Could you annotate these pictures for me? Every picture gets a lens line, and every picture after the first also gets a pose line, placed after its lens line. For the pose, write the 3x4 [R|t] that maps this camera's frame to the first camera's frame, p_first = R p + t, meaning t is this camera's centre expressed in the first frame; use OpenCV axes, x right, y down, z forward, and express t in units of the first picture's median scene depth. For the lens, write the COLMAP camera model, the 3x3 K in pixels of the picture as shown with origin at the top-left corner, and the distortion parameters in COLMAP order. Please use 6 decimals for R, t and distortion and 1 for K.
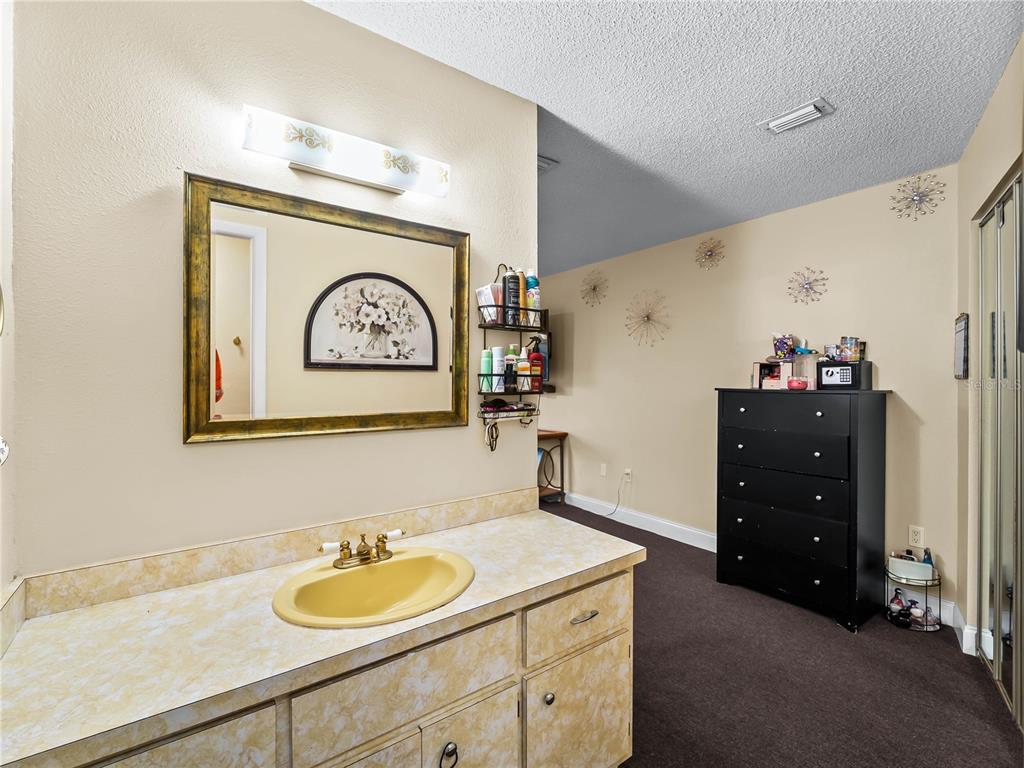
lens RADIAL K [[471.9, 0, 511.6], [0, 471.9, 387.3], [0, 0, 1]] dist [-0.000643, -0.000153]
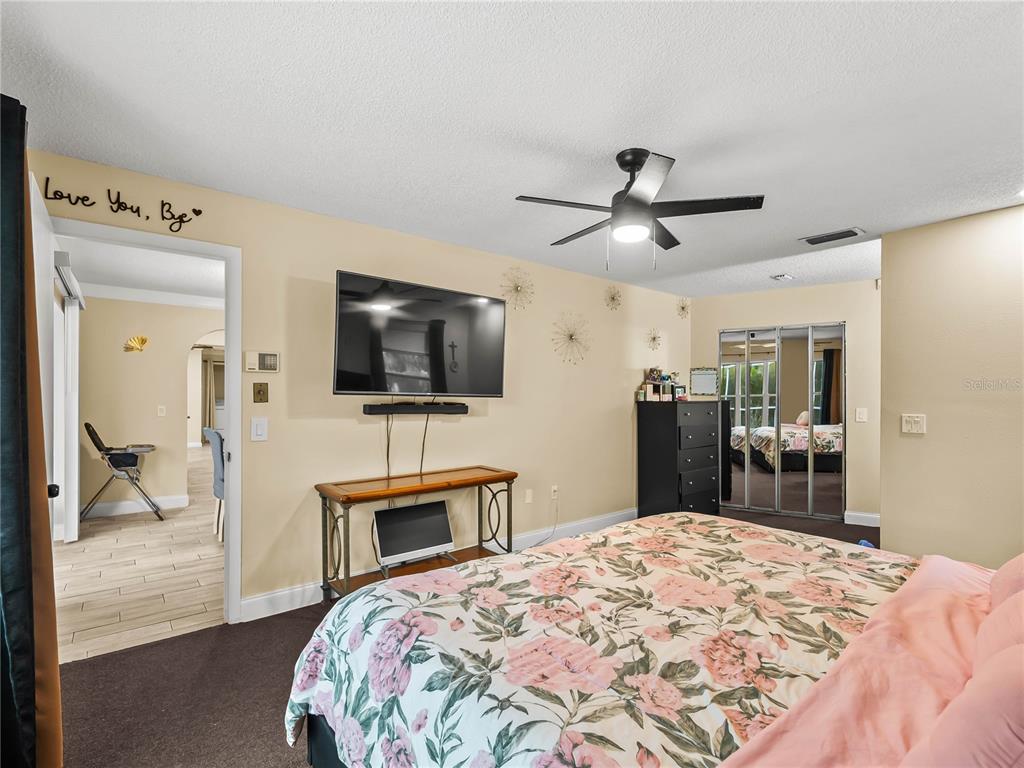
lens RADIAL K [[471.9, 0, 511.6], [0, 471.9, 387.3], [0, 0, 1]] dist [-0.000643, -0.000153]
pose [[-0.046748, -0.002976, 0.998902, -0.735157], [0.005482, 0.999980, 0.003235, -0.036806], [-0.998892, 0.005627, -0.046730, 1.139772]]
